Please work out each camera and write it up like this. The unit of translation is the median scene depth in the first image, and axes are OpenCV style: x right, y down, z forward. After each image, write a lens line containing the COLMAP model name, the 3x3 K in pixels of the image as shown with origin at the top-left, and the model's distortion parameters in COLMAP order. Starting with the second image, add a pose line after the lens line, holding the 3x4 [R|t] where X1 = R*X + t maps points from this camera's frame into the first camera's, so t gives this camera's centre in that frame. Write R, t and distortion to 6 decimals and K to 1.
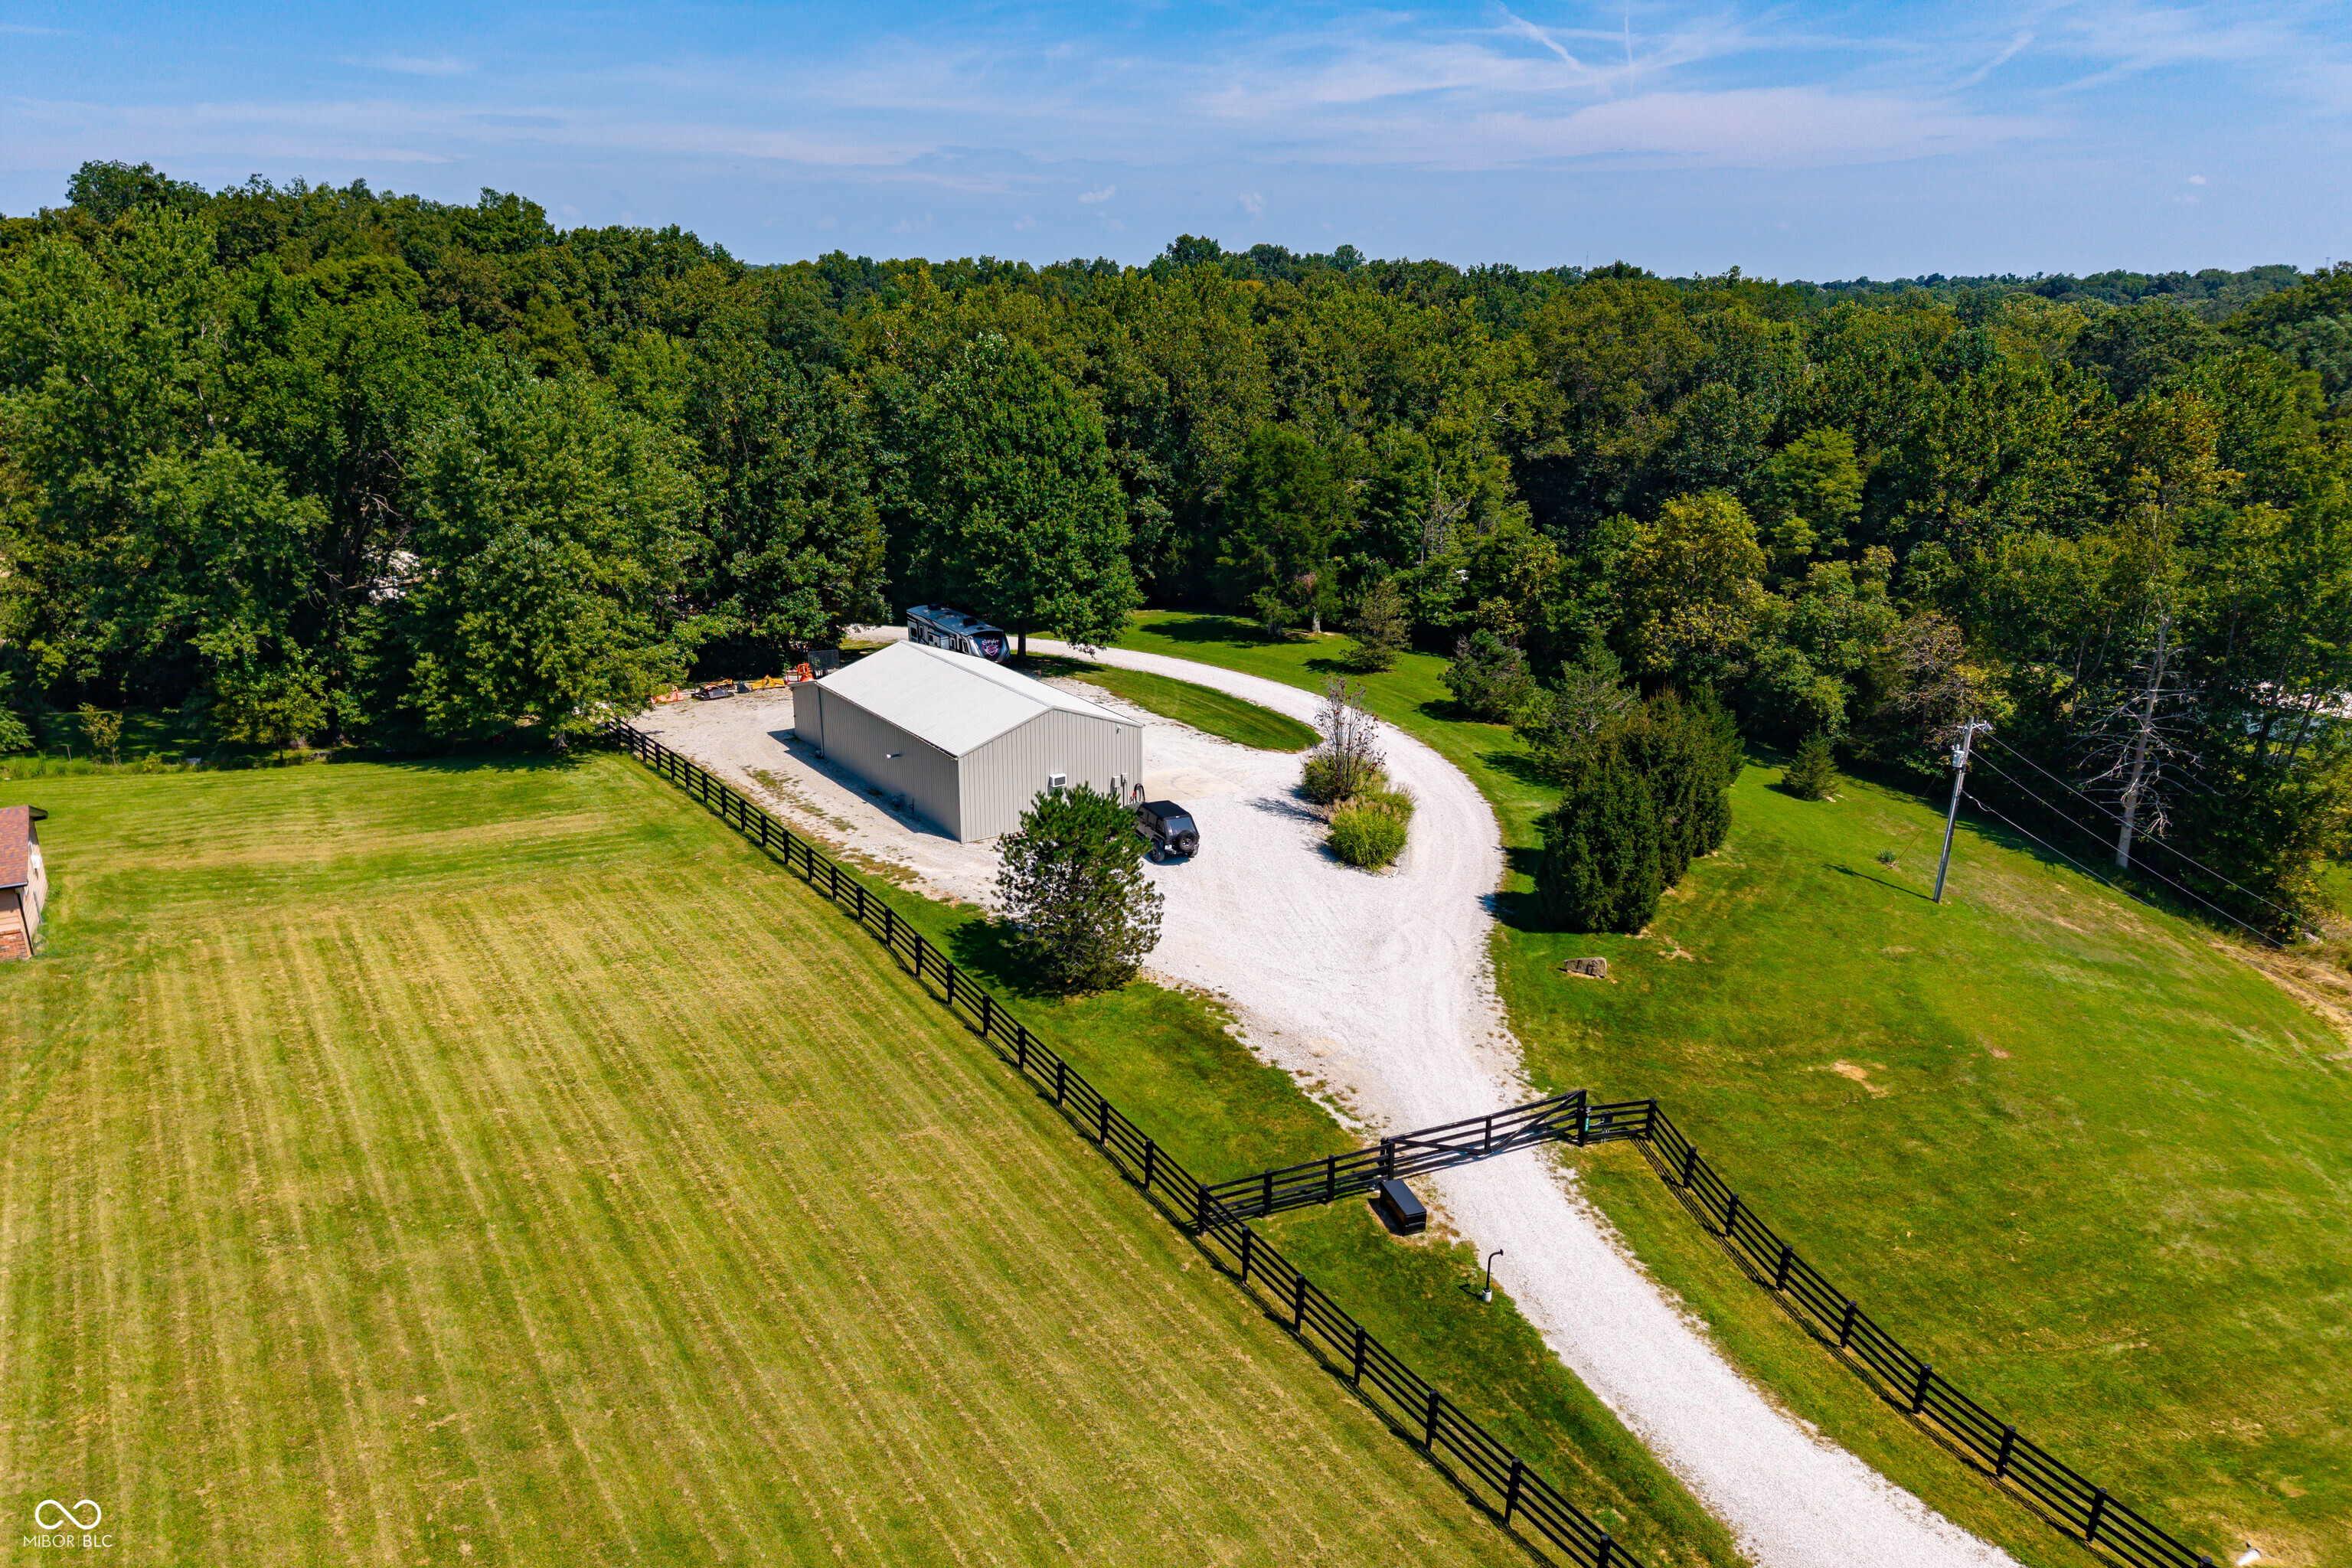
lens RADIAL K [[1612.3, 0, 1179.8], [0, 1612.3, 787.9], [0, 0, 1]] dist [0.022638, -0.026754]
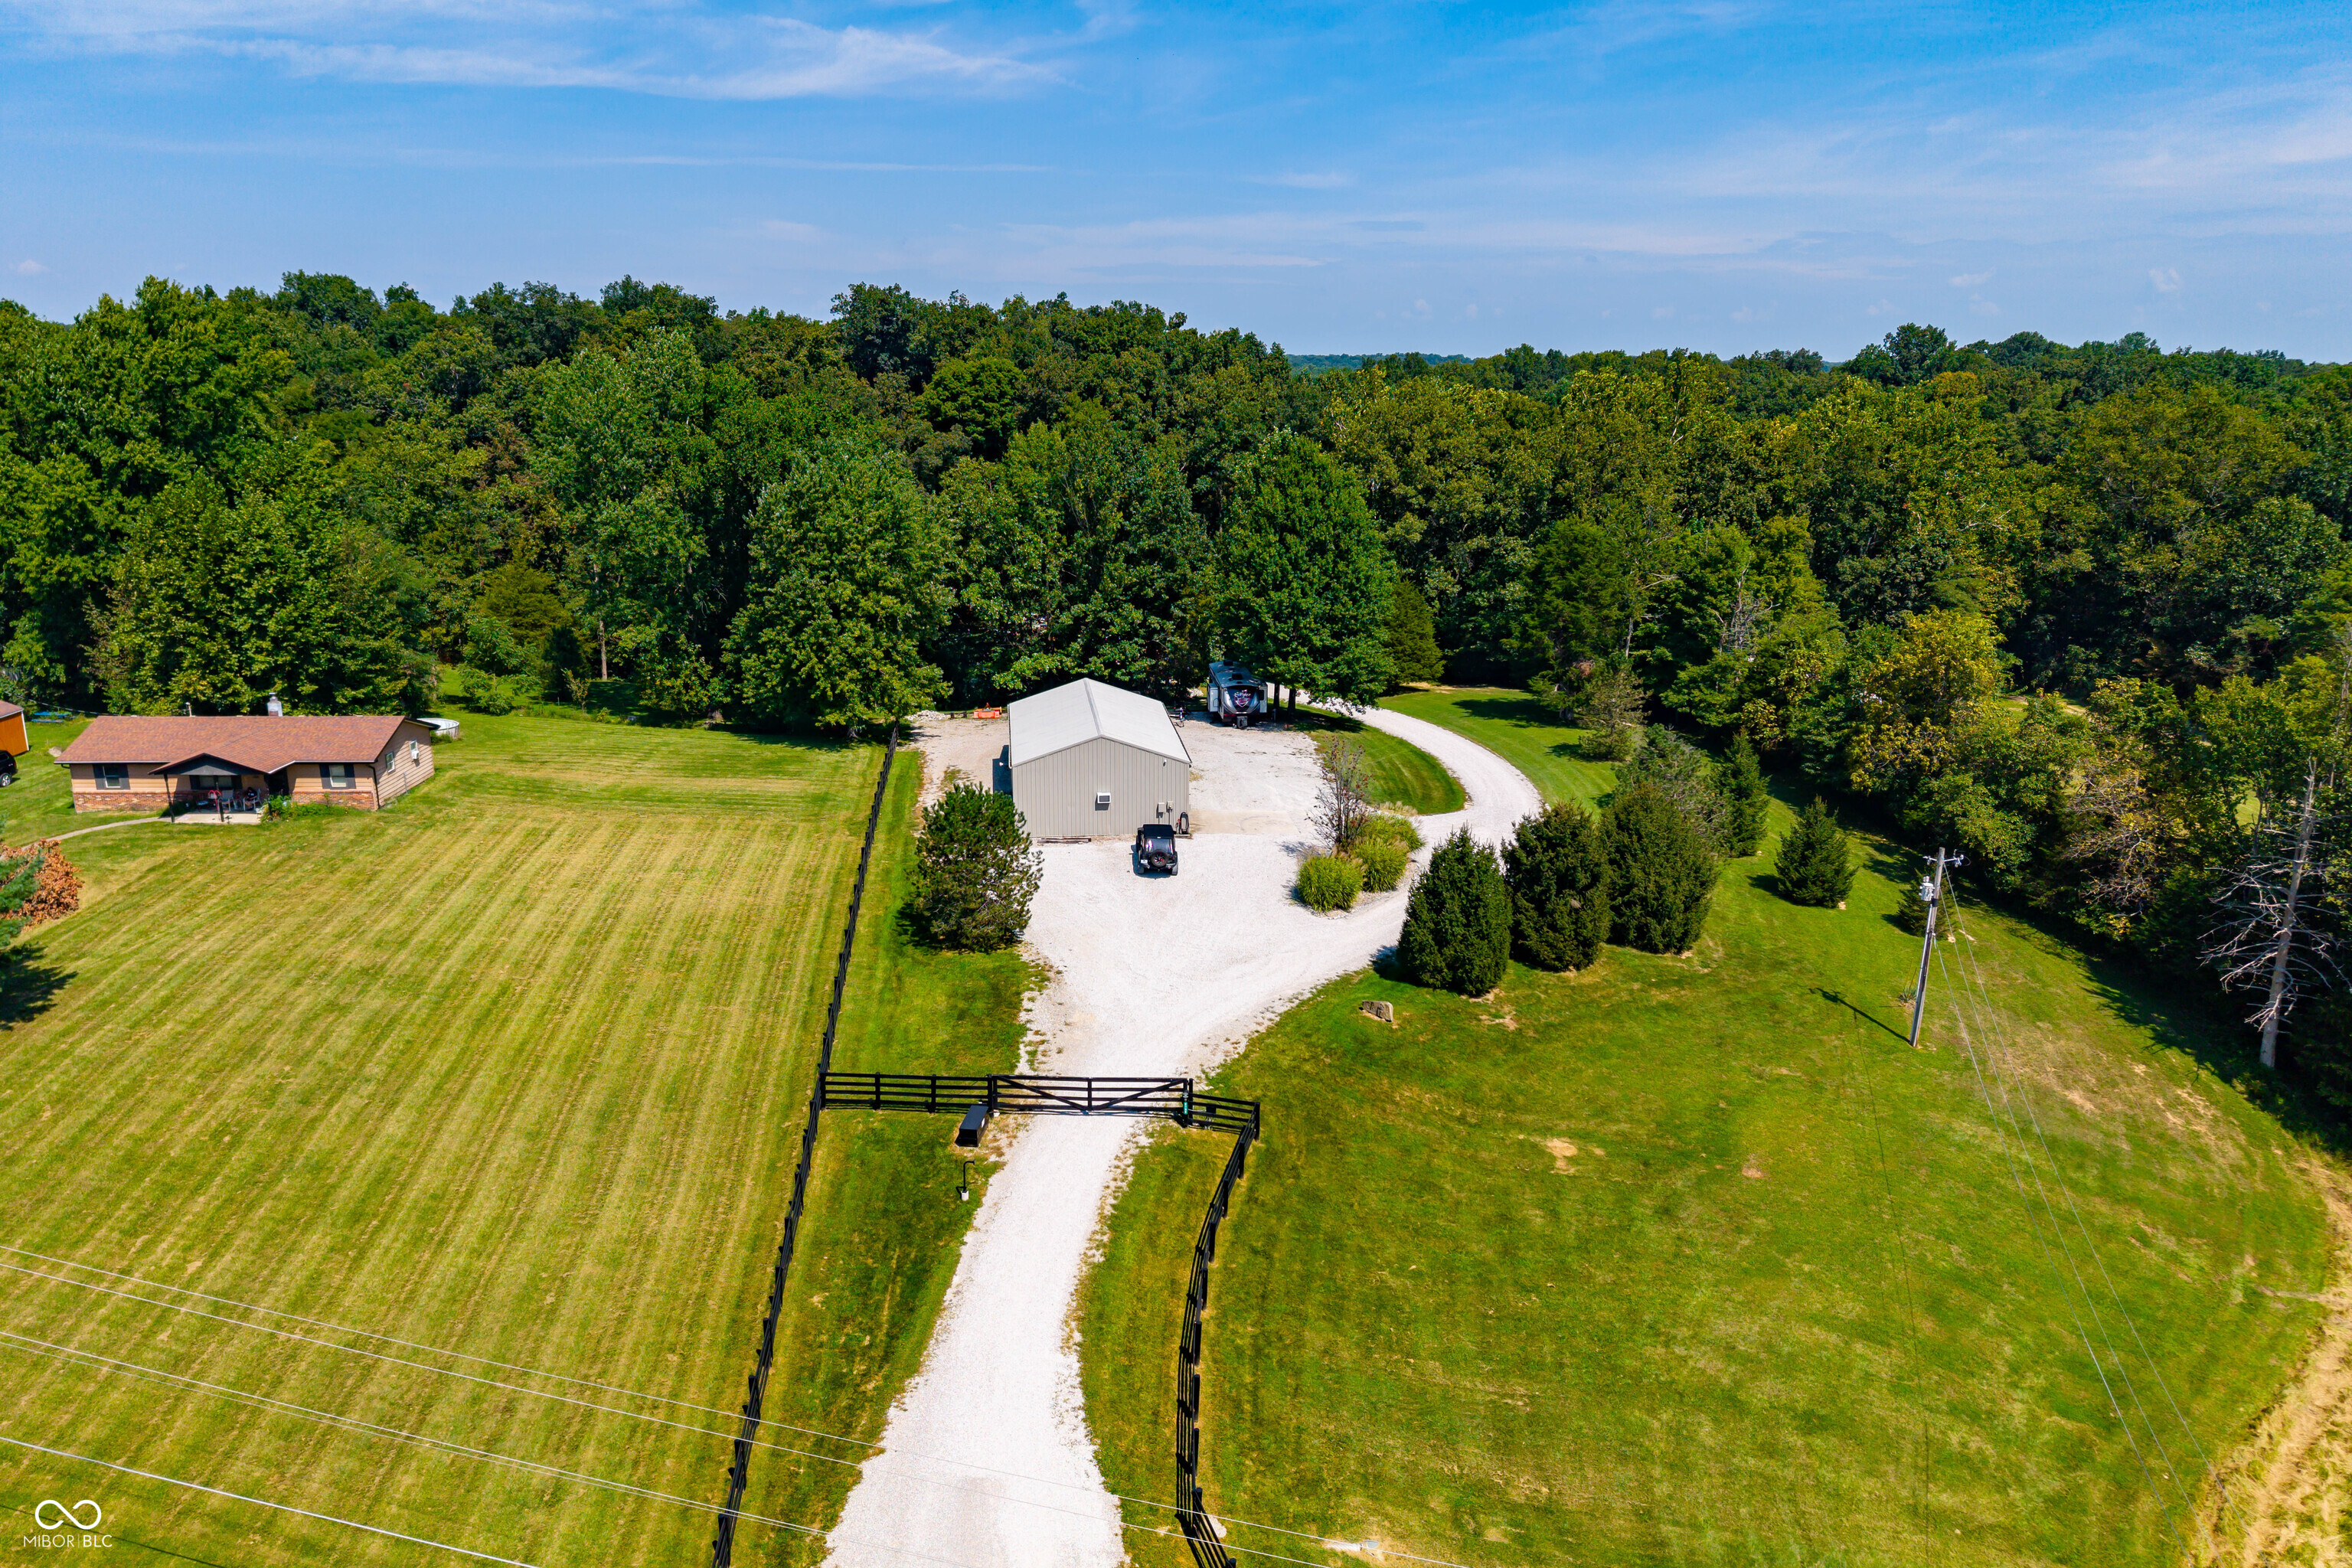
lens RADIAL K [[1612.3, 0, 1170.3], [0, 1612.3, 779.7], [0, 0, 1]] dist [0.022638, -0.026754]
pose [[0.883041, 0.116072, -0.454715, 0.421550], [-0.141058, 0.989773, -0.021275, -0.000013], [0.447595, 0.082928, 0.890383, -0.032535]]
